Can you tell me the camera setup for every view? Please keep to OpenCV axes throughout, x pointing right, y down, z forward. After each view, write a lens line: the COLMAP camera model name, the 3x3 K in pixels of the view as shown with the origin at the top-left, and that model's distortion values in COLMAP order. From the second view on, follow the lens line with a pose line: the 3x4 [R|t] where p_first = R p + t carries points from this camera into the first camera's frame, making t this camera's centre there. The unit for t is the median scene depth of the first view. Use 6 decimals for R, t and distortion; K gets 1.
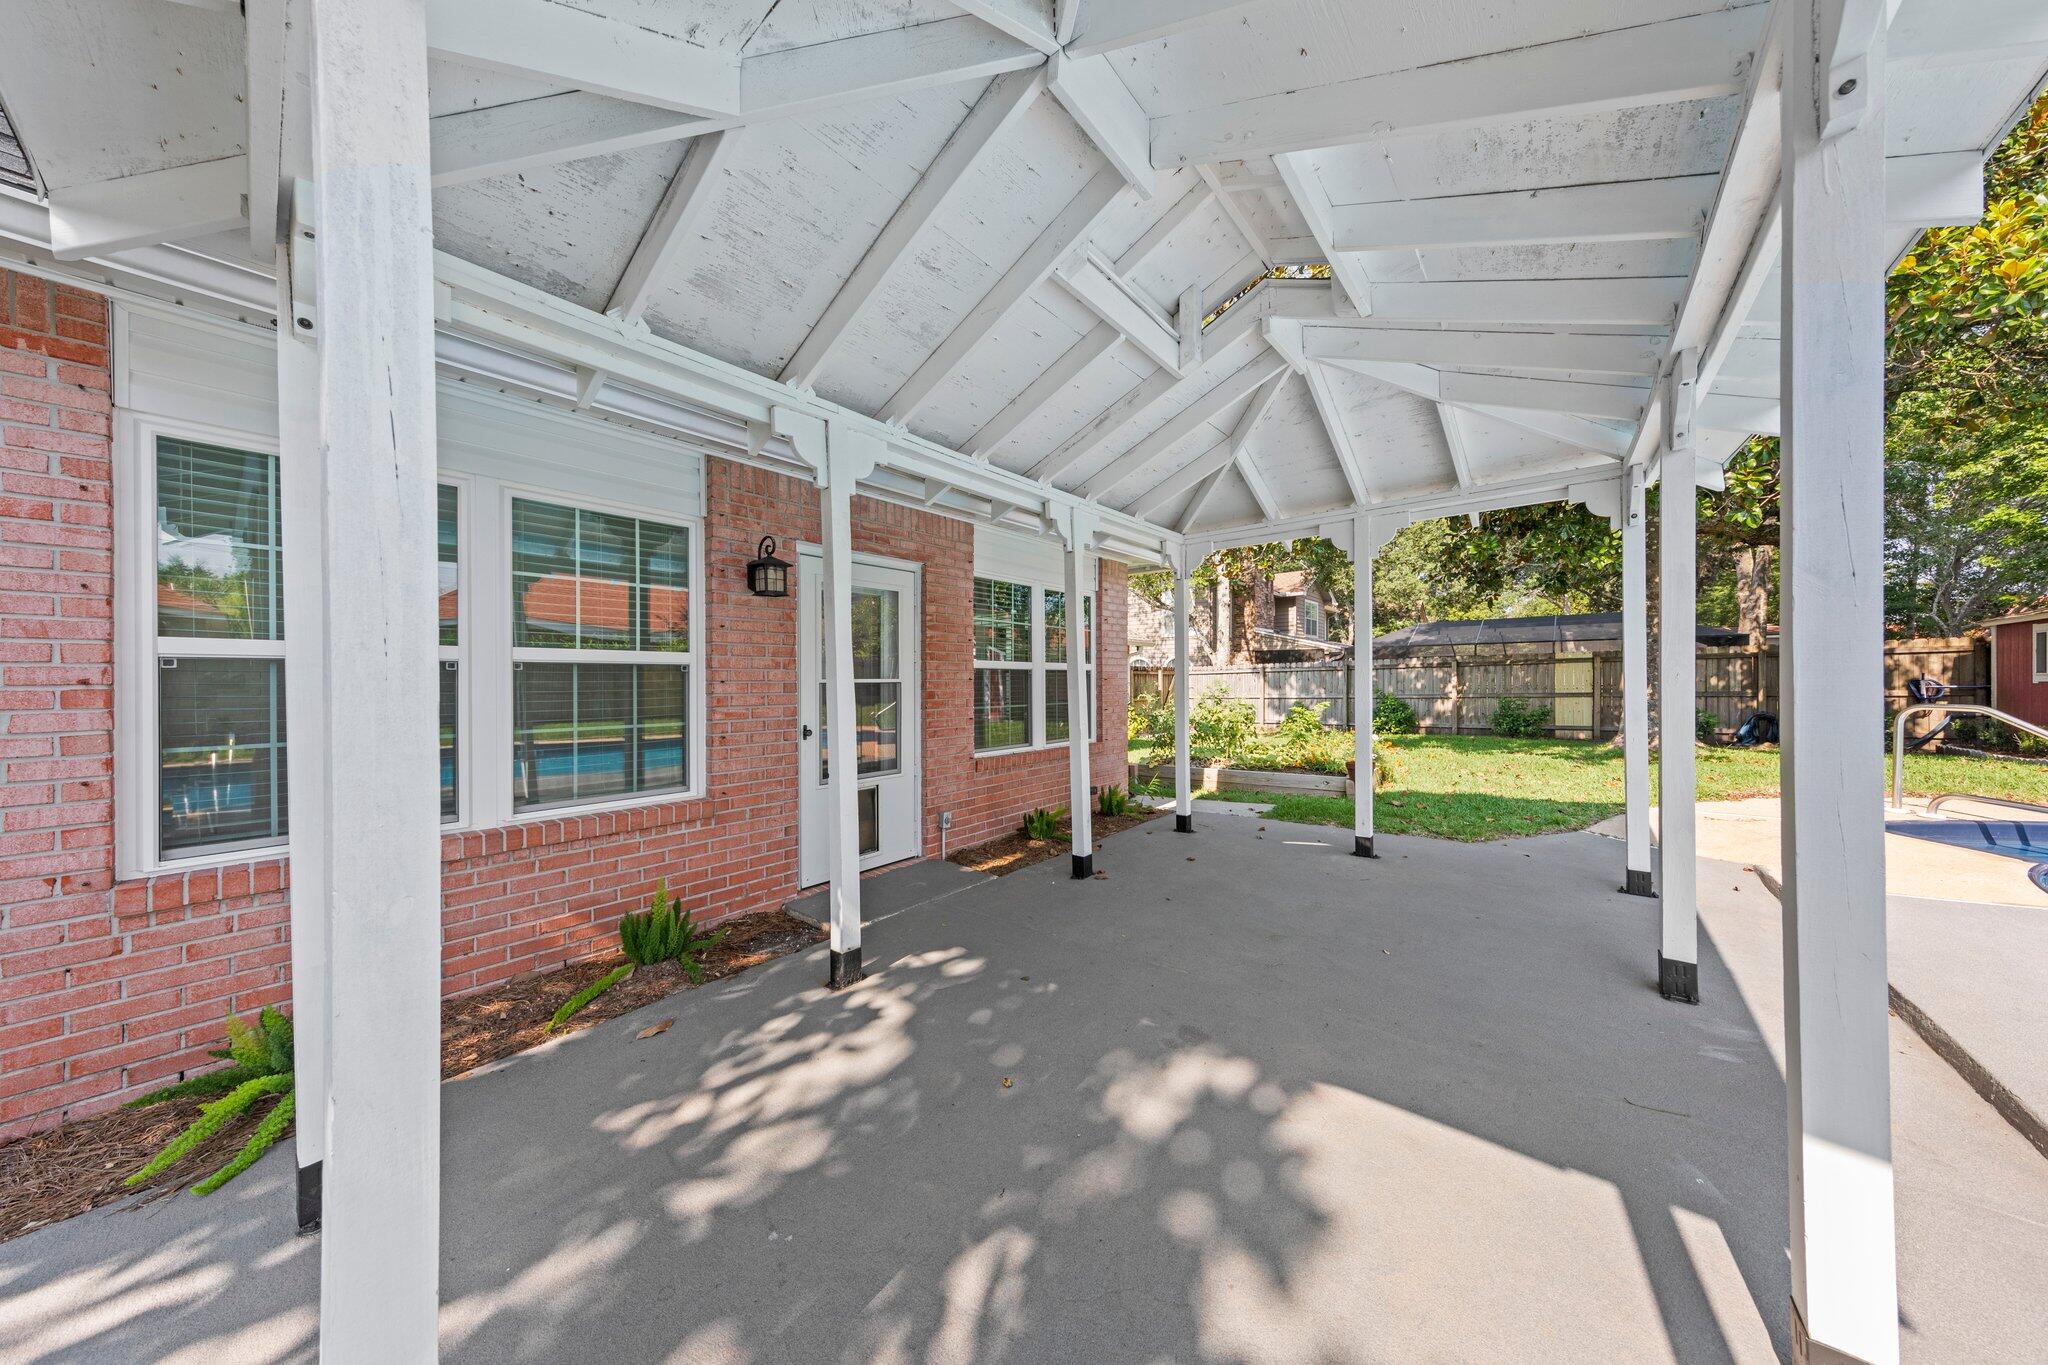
lens RADIAL K [[639.6, 0, 1028.5], [0, 639.6, 673.9], [0, 0, 1]] dist [0.002325, 0.000067]
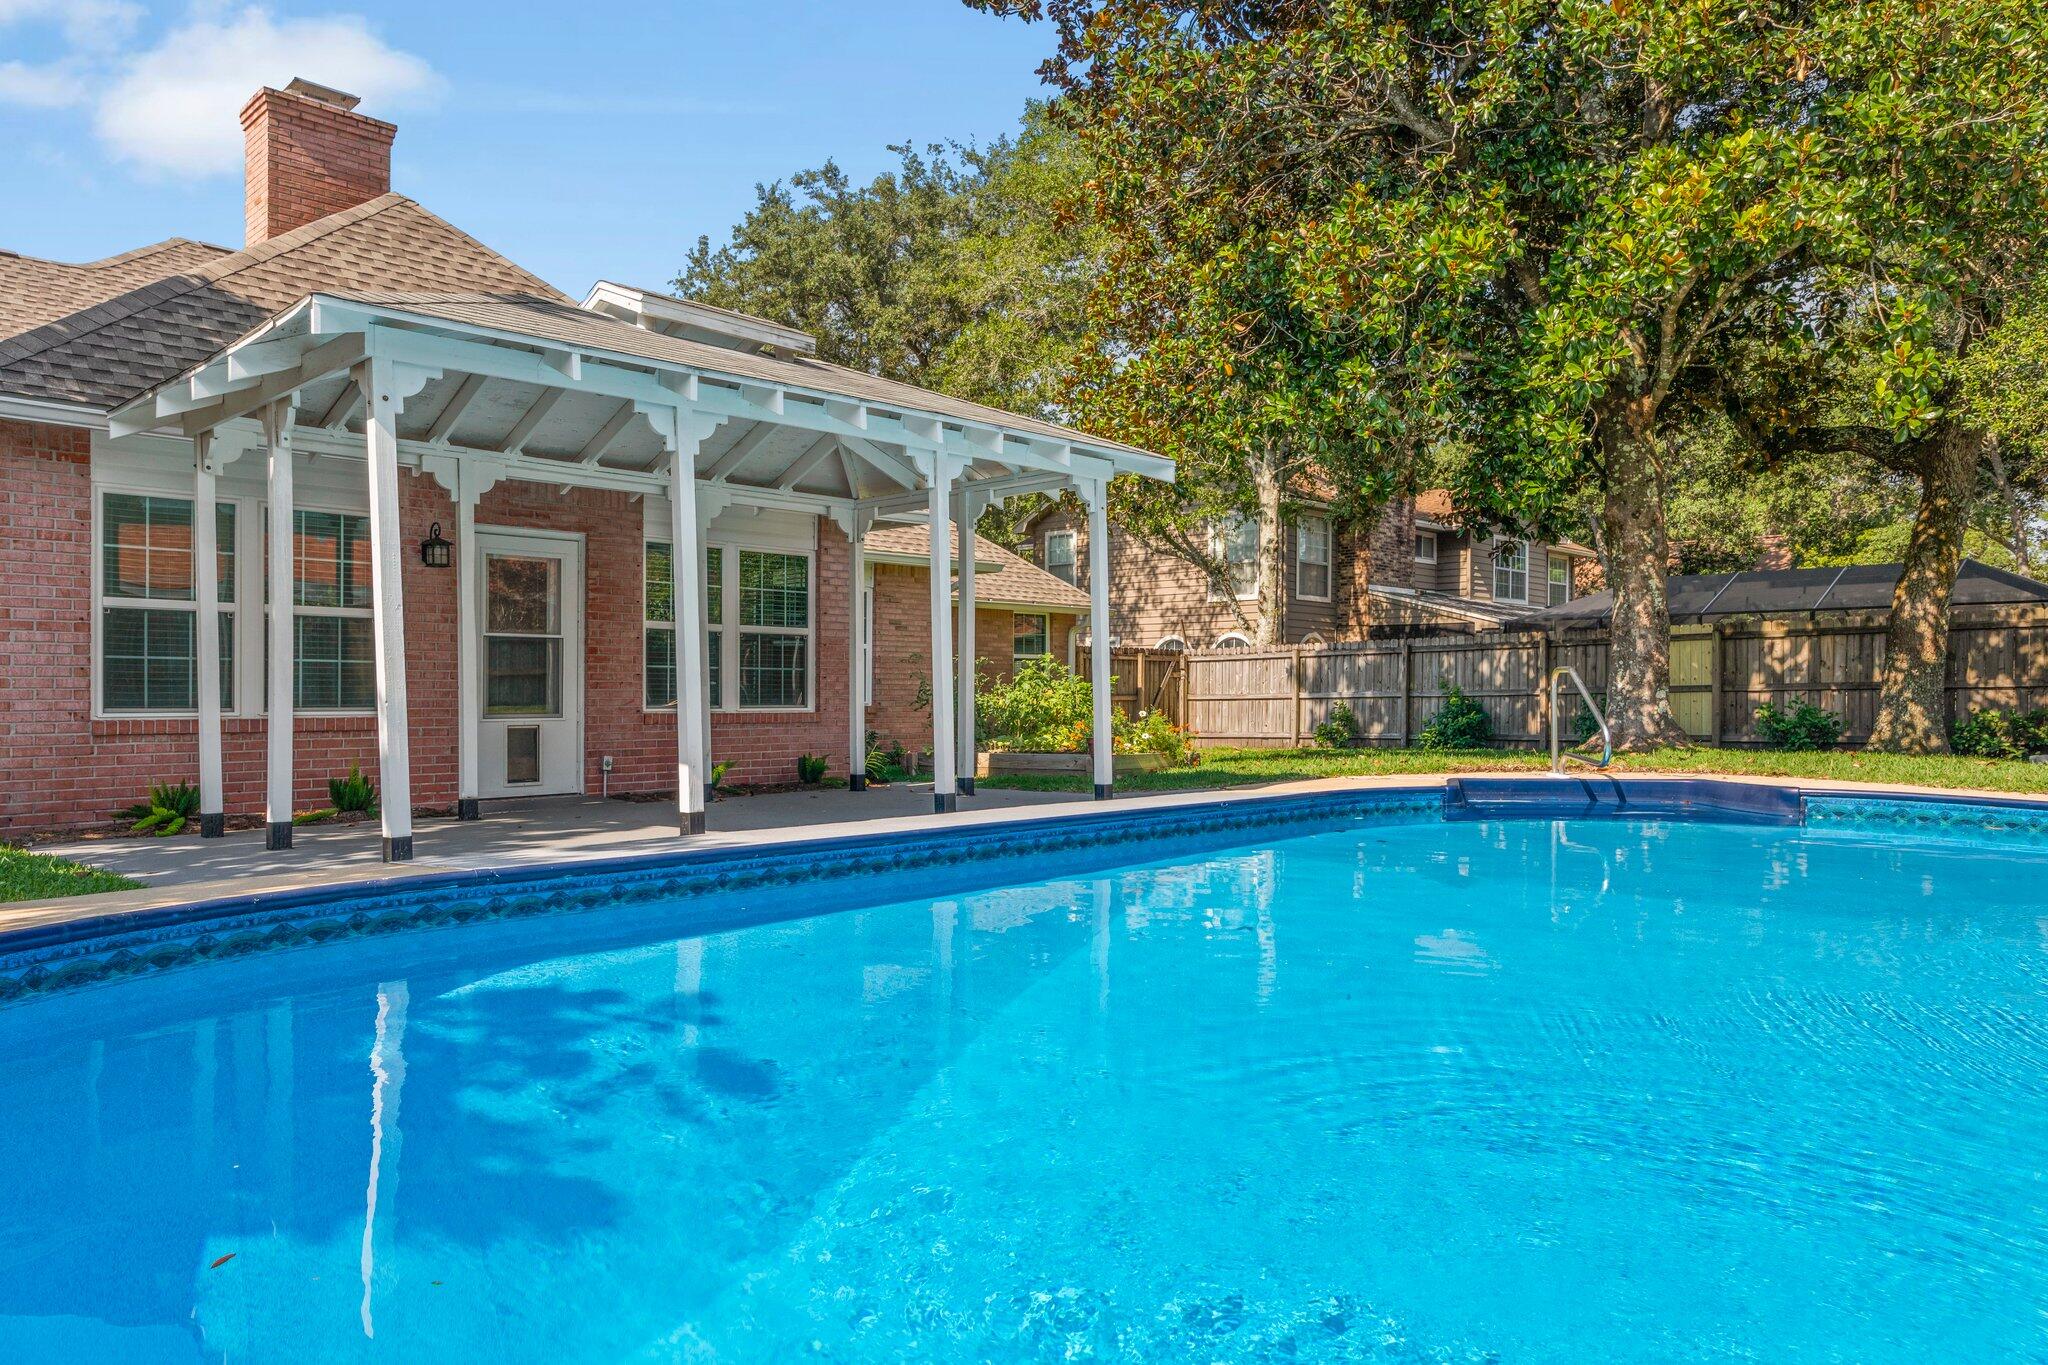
lens RADIAL K [[1346.6, 0, 1031.9], [0, 1346.6, 692.5], [0, 0, 1]] dist [0.004134, 0.001187]
pose [[0.996498, 0.007771, -0.083253, 0.851959], [-0.006942, 0.999924, 0.010232, 0.081133], [0.083326, -0.009618, 0.996476, -1.354961]]
